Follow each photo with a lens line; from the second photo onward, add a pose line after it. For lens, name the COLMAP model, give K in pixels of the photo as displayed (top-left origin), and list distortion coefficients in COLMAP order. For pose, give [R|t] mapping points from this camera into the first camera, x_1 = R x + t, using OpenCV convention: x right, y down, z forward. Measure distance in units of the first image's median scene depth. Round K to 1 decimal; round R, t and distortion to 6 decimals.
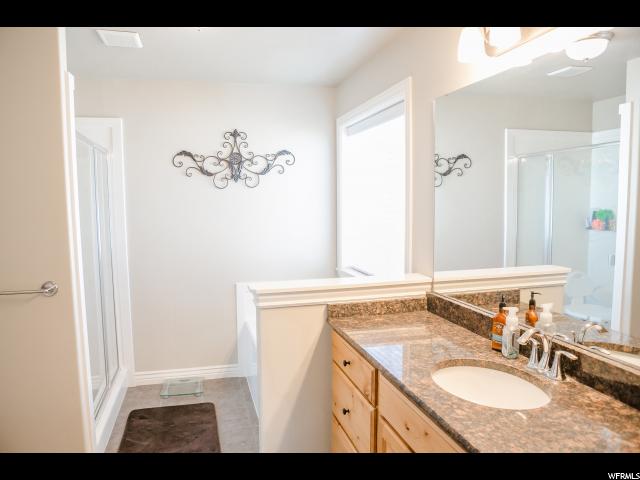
lens RADIAL K [[437.6, 0, 323.4], [0, 437.6, 245.9], [0, 0, 1]] dist [-0.091503, 0.029084]
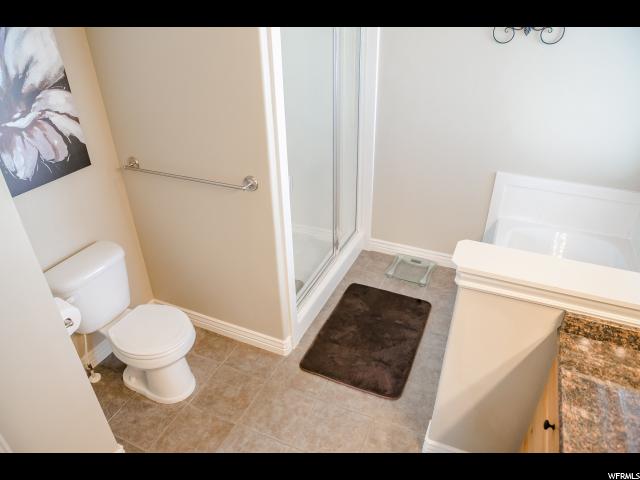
lens RADIAL K [[437.6, 0, 325.7], [0, 437.6, 243.0], [0, 0, 1]] dist [-0.091503, 0.029084]
pose [[0.772905, 0.324532, -0.545250, 0.028306], [-0.062929, 0.894276, 0.443069, -0.133178], [0.631394, -0.308138, 0.711613, 0.228985]]
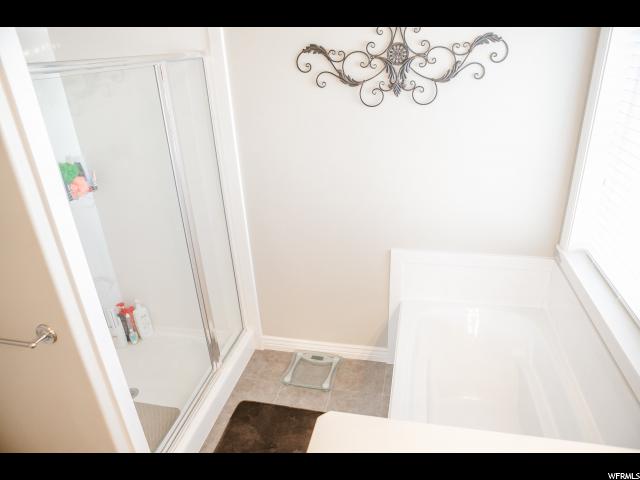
lens RADIAL K [[437.6, 0, 325.4], [0, 437.6, 243.3], [0, 0, 1]] dist [-0.091503, 0.029084]
pose [[0.882893, 0.168293, -0.438379, 0.005037], [-0.011525, 0.941055, 0.338058, -0.161585], [0.469432, -0.293416, 0.832791, 0.422925]]
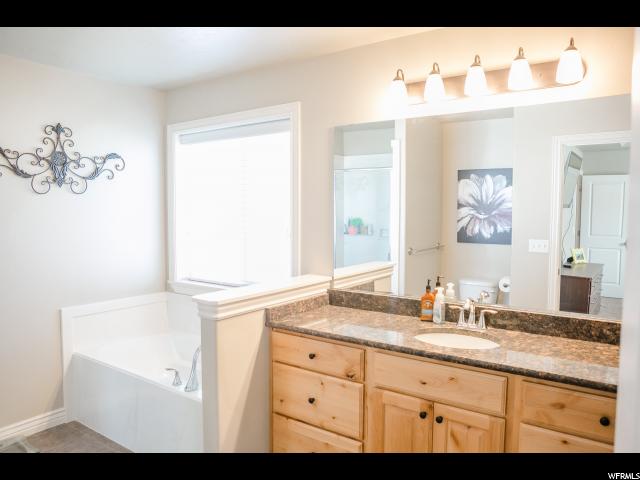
lens RADIAL K [[442.2, 0, 322.1], [0, 442.2, 243.6], [0, 0, 1]] dist [-0.075553, 0.027393]
pose [[0.775042, -0.035349, 0.630920, -0.349456], [0.053640, 0.998511, -0.009949, -0.003535], [-0.629629, 0.041553, 0.775784, 0.052200]]
